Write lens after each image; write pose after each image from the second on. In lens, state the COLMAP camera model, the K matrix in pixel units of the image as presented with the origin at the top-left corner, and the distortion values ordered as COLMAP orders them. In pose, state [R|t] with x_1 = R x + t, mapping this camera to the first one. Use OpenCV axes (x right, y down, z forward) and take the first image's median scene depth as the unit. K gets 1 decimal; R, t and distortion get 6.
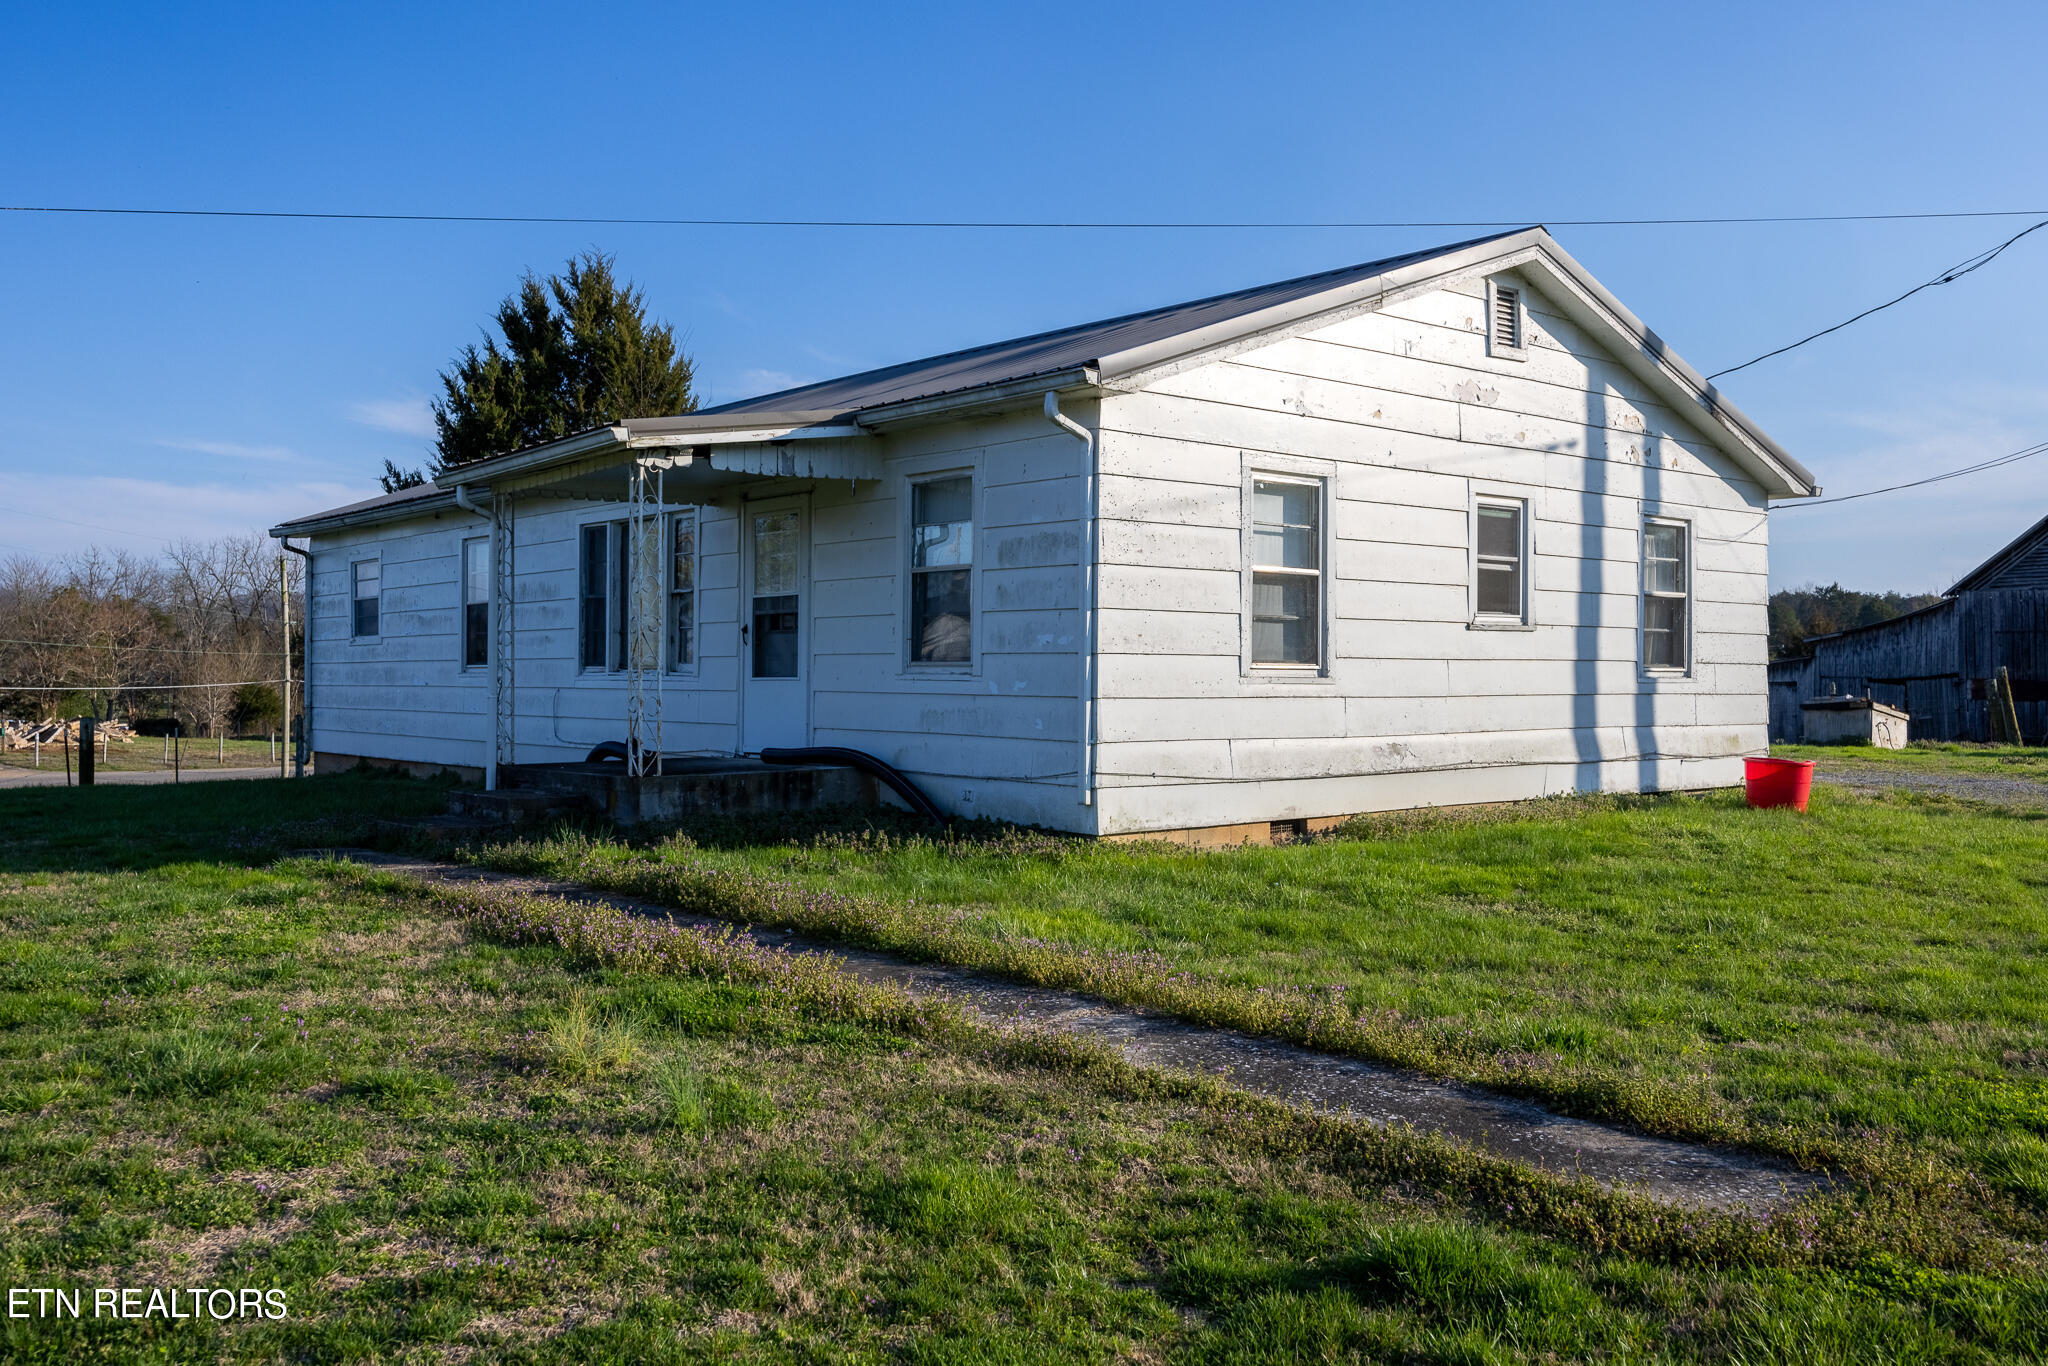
lens RADIAL K [[1719.1, 0, 1023.9], [0, 1719.1, 679.3], [0, 0, 1]] dist [-0.006256, -0.001065]
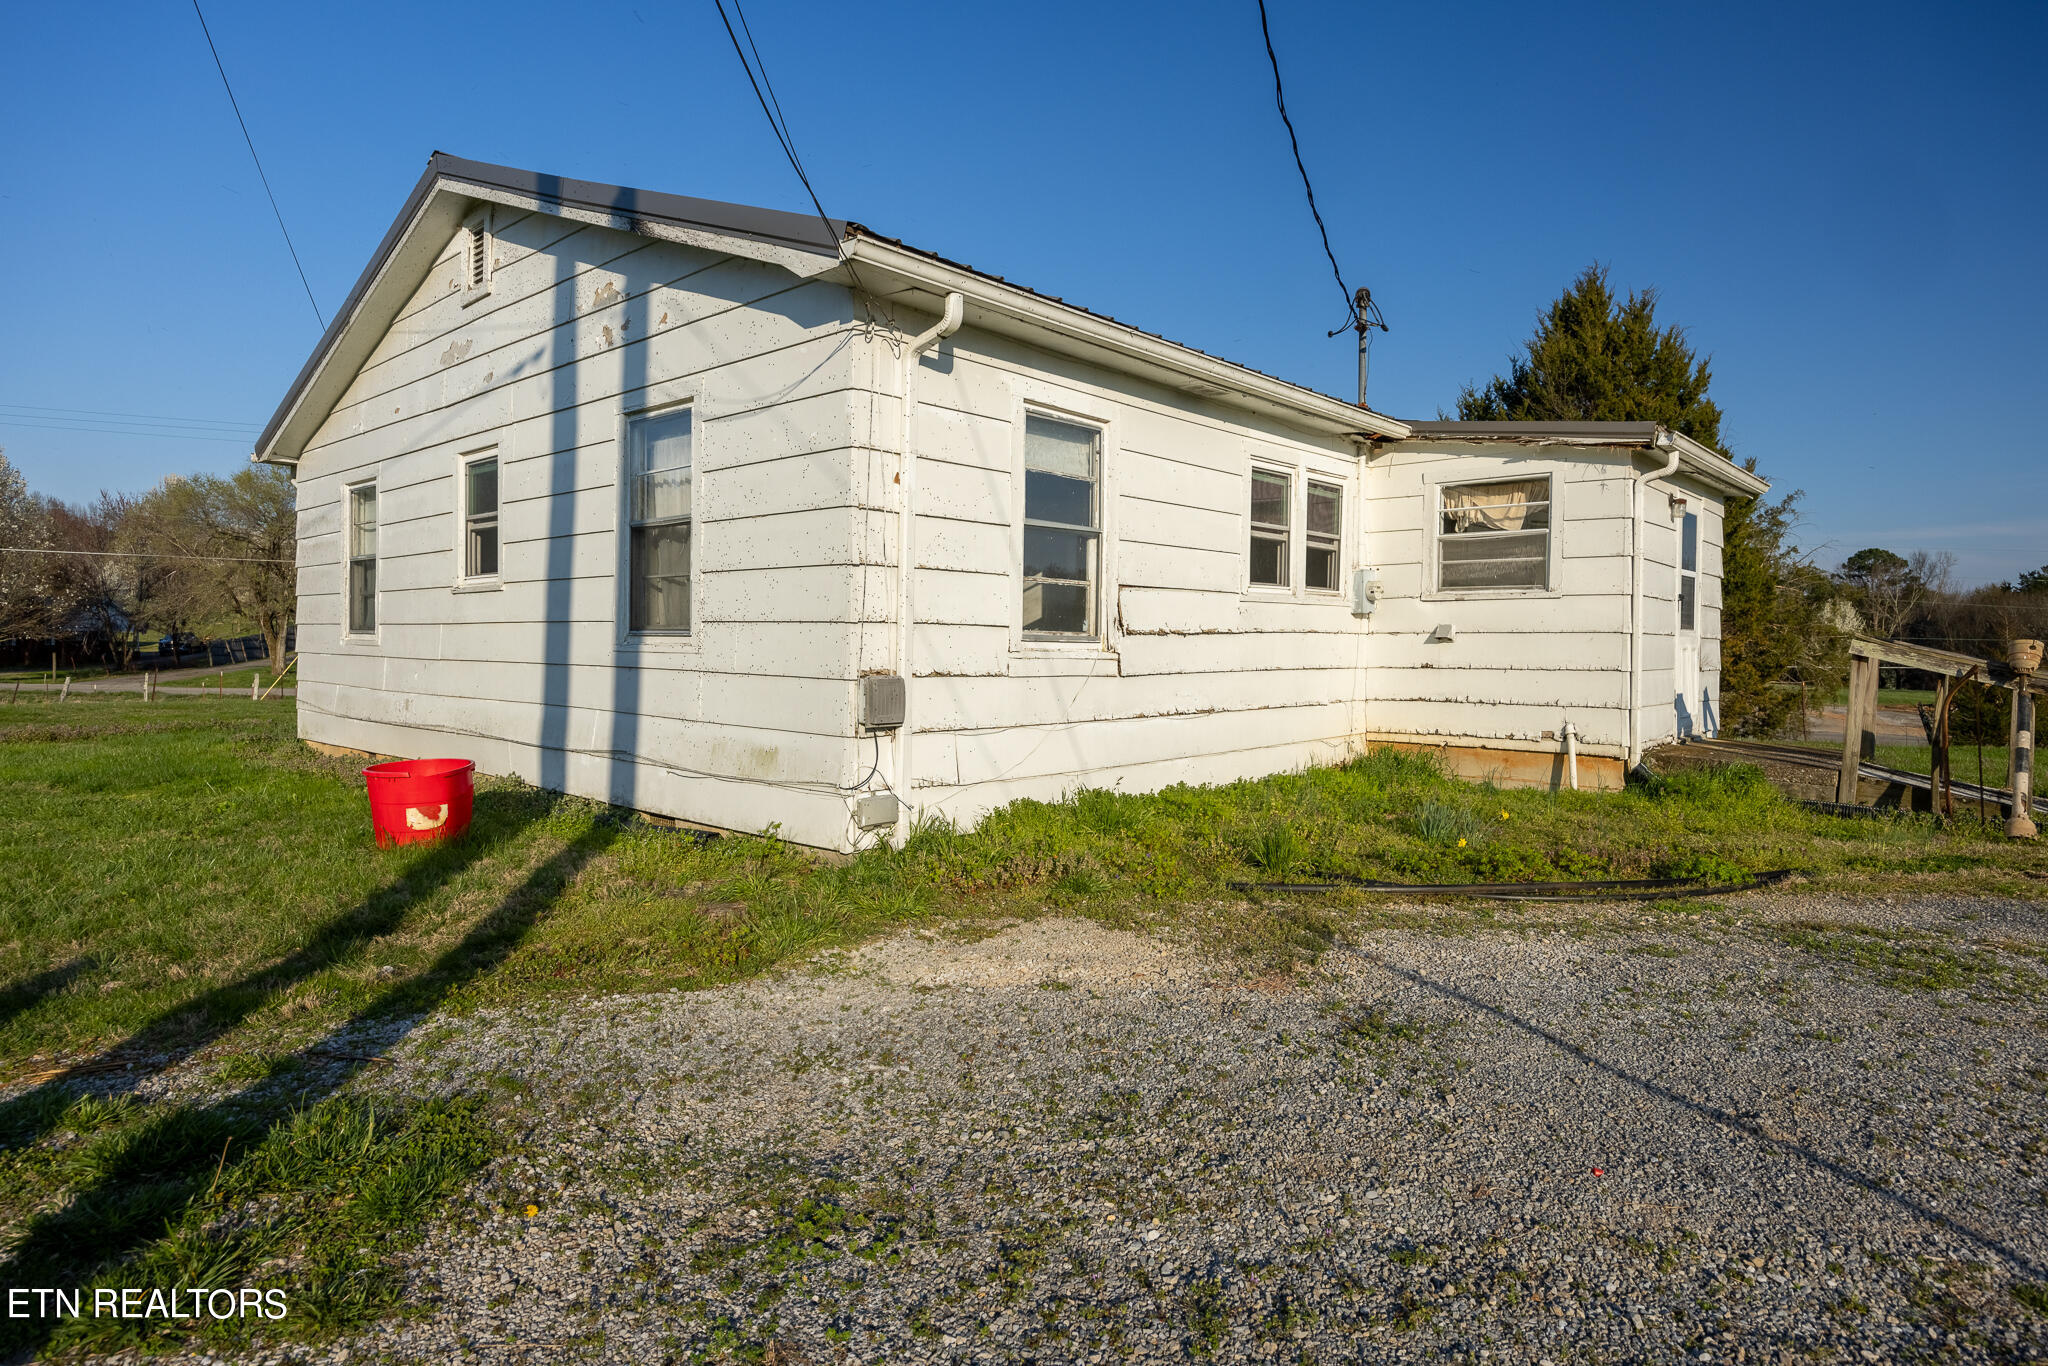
lens RADIAL K [[1132.0, 0, 1023.5], [0, 1132.0, 673.2], [0, 0, 1]] dist [-0.000904, -0.000049]
pose [[0.129953, 0.020033, -0.991318, 0.877069], [-0.018575, 0.999670, 0.017767, -0.000604], [0.991346, 0.016105, 0.130282, 1.144723]]
